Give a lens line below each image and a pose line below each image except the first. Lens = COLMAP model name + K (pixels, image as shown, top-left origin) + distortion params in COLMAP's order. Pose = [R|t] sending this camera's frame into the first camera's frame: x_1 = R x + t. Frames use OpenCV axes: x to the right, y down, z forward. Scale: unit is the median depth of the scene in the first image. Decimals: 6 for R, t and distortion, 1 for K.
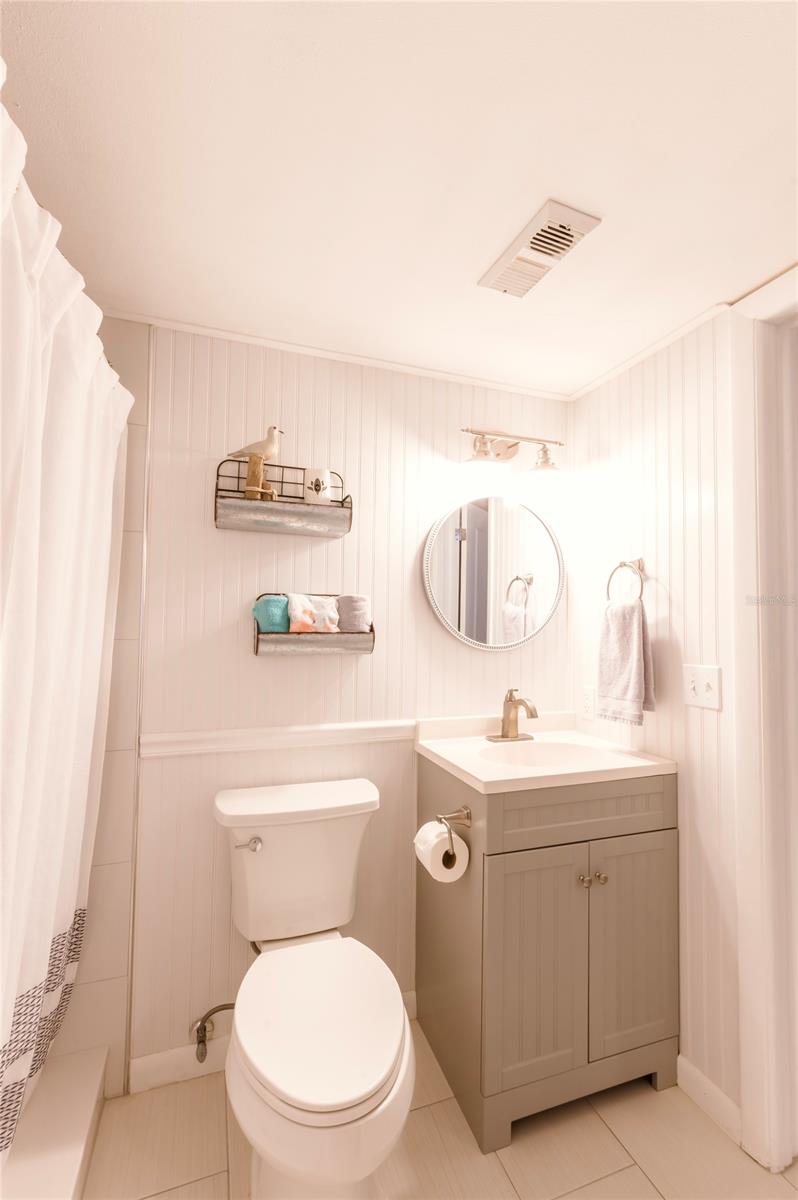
lens RADIAL K [[527.2, 0, 397.0], [0, 527.2, 604.1], [0, 0, 1]] dist [0.005292, -0.000462]
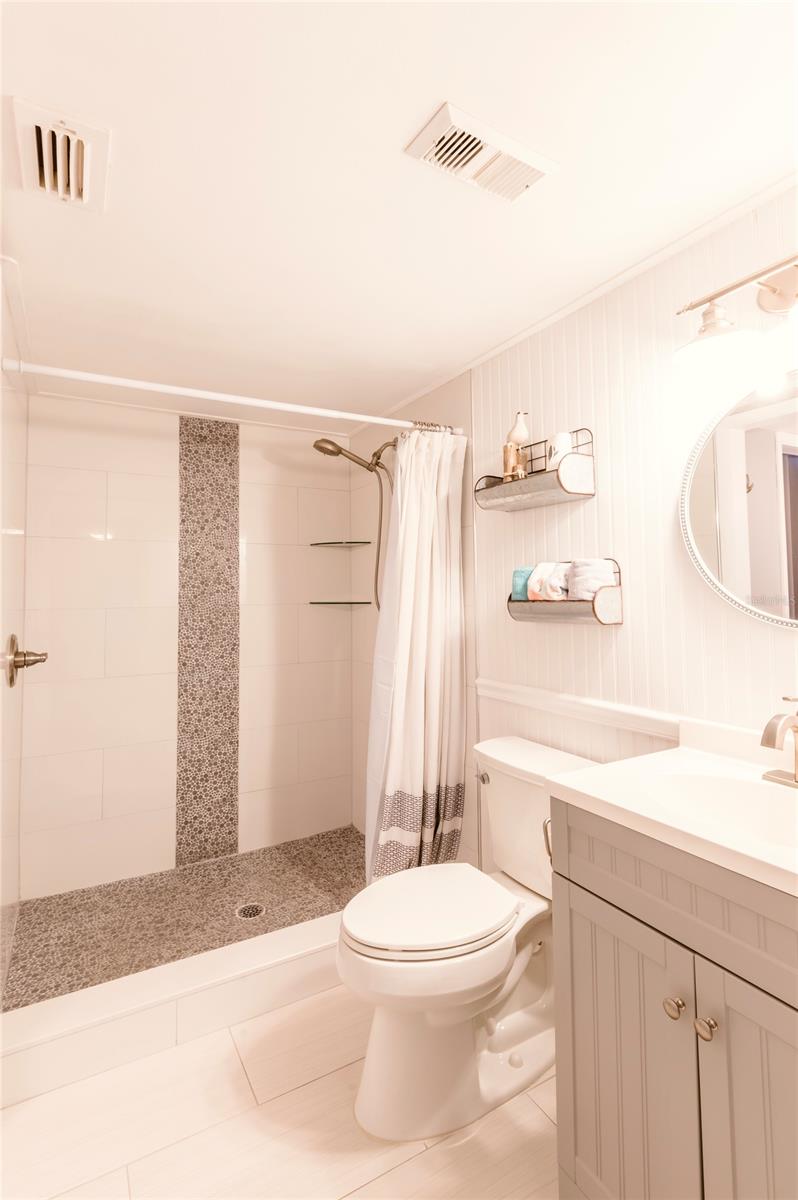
lens RADIAL K [[558.3, 0, 381.4], [0, 558.3, 571.0], [0, 0, 1]] dist [-0.001095, 0.001174]
pose [[0.170272, -0.055436, -0.983837, 0.841465], [0.053113, 0.997481, -0.047012, 0.030818], [0.983965, -0.044250, 0.172788, 0.506680]]
